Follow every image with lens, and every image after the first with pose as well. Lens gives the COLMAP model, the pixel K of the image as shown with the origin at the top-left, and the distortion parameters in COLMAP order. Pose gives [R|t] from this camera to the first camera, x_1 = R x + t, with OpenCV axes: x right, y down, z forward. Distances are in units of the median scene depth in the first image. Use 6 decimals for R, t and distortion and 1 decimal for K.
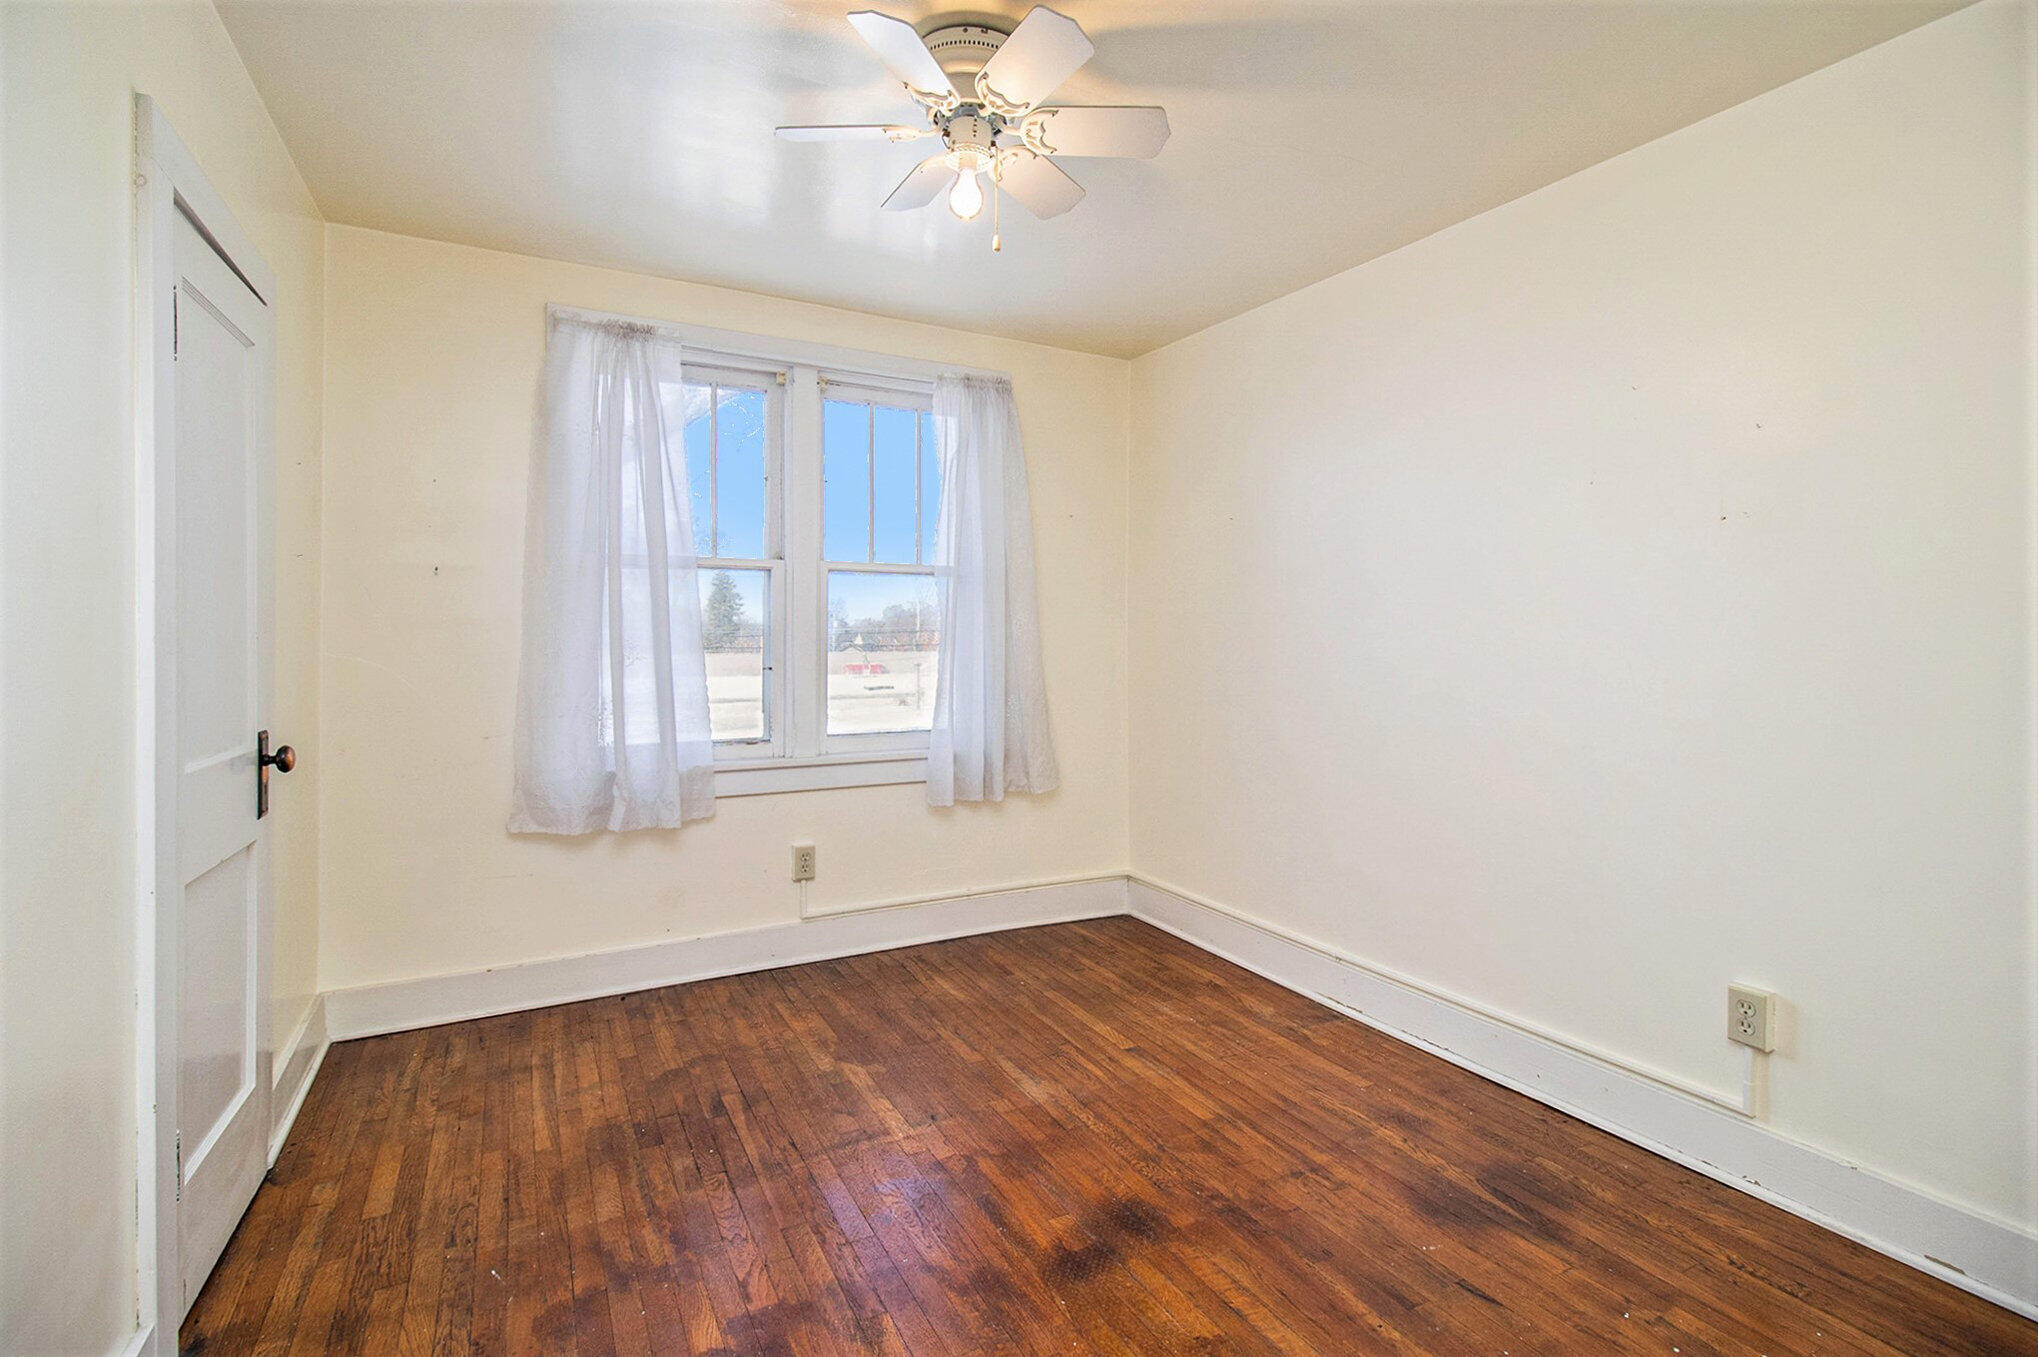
lens RADIAL K [[951.5, 0, 1017.8], [0, 951.5, 645.4], [0, 0, 1]] dist [0.004405, -0.015174]
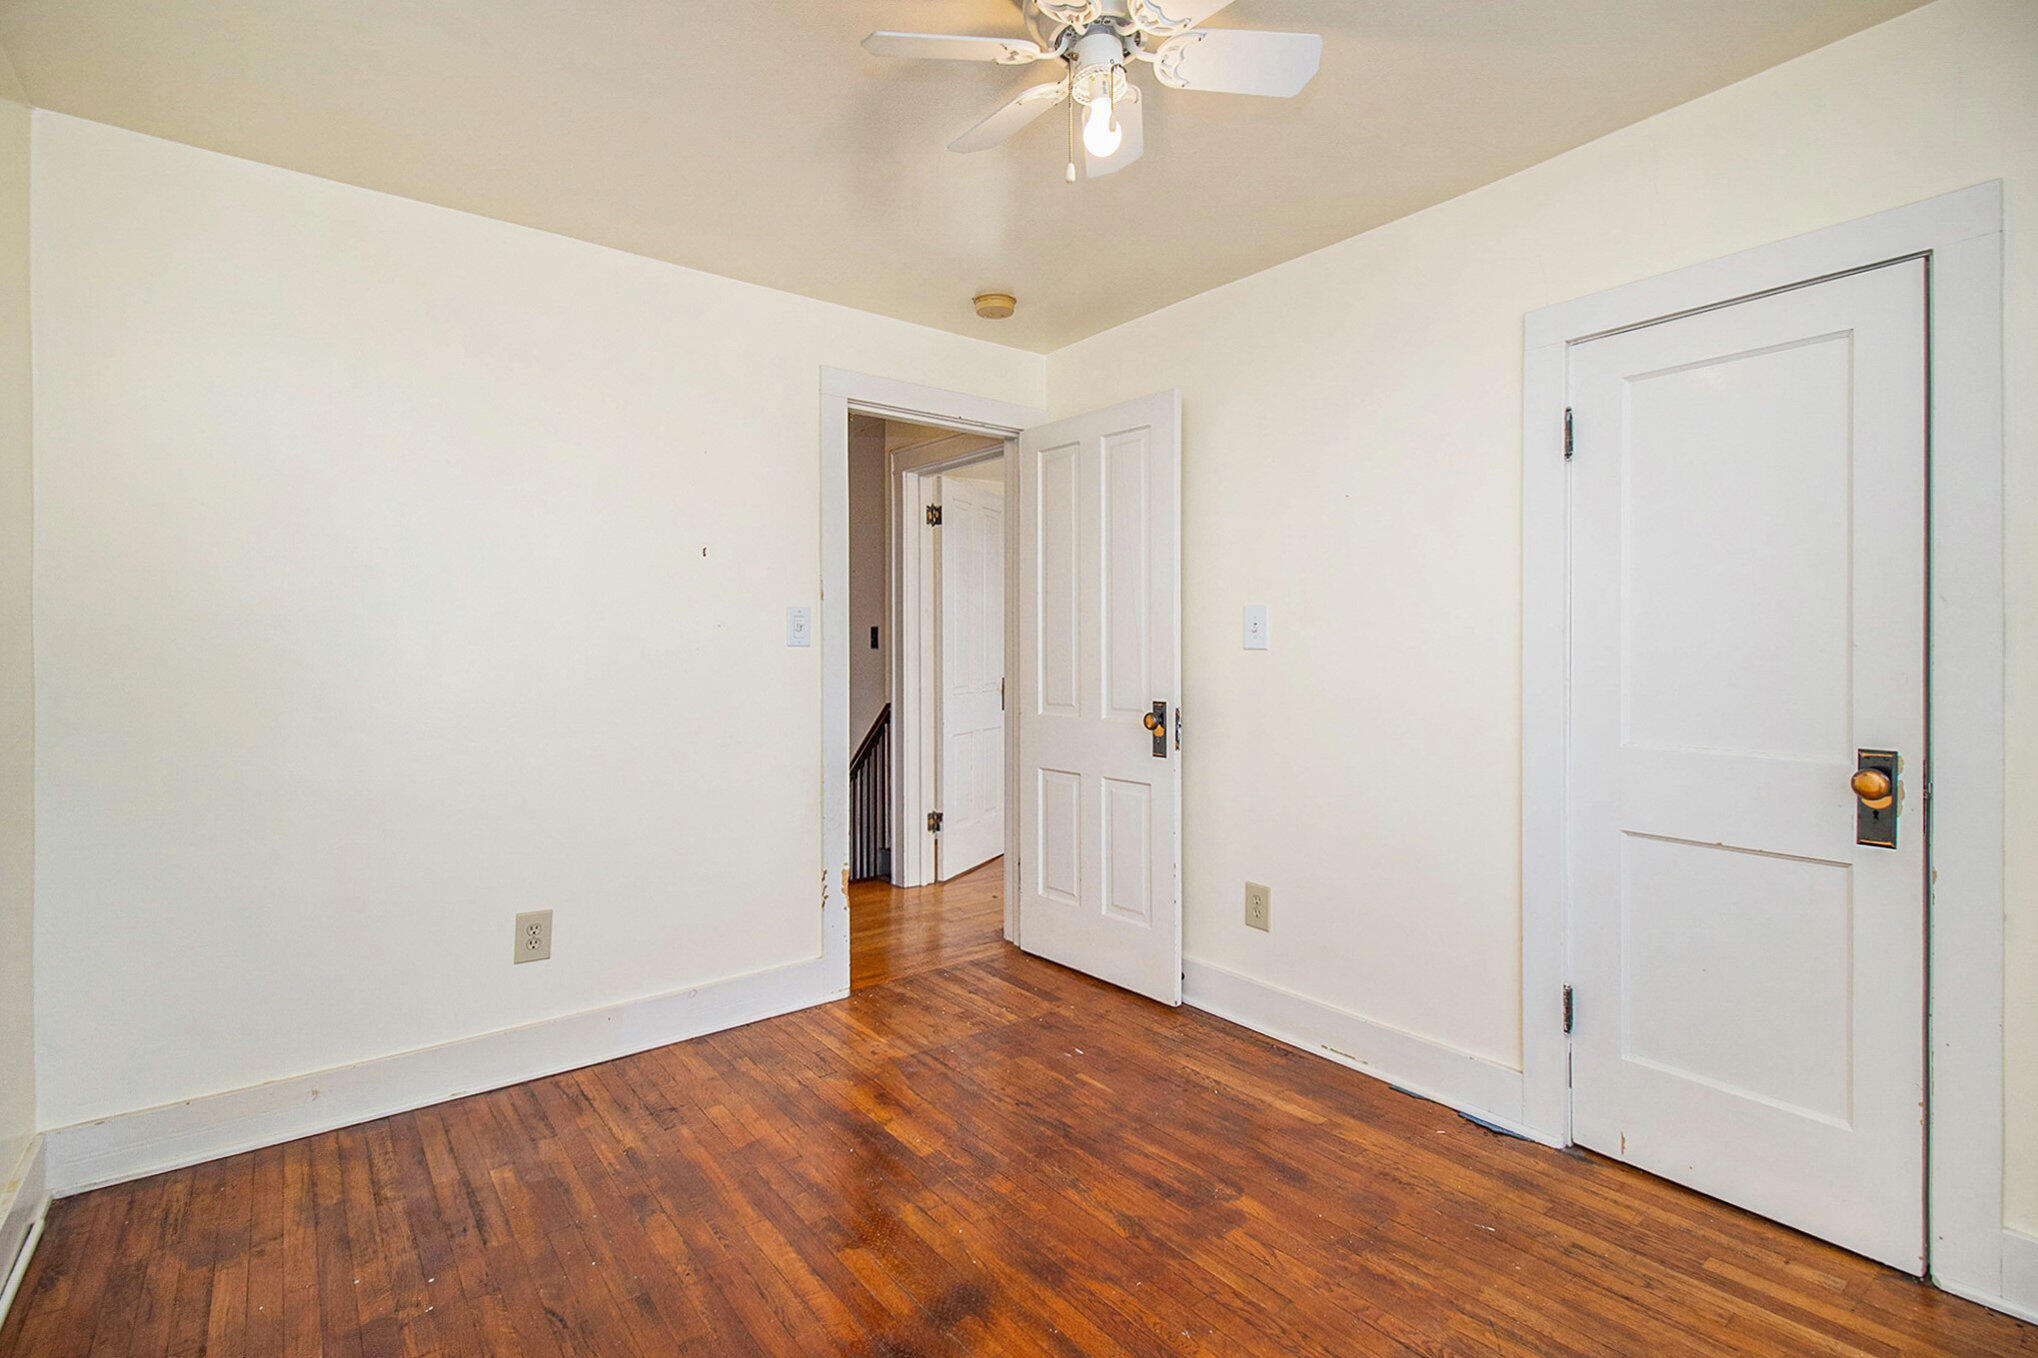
lens RADIAL K [[951.5, 0, 1017.8], [0, 951.5, 645.9], [0, 0, 1]] dist [0.004405, -0.015174]
pose [[-0.983605, 0.001403, -0.180328, 0.181590], [0.002843, 0.999966, -0.007725, -0.007926], [0.180311, -0.008111, -0.983576, 1.950752]]
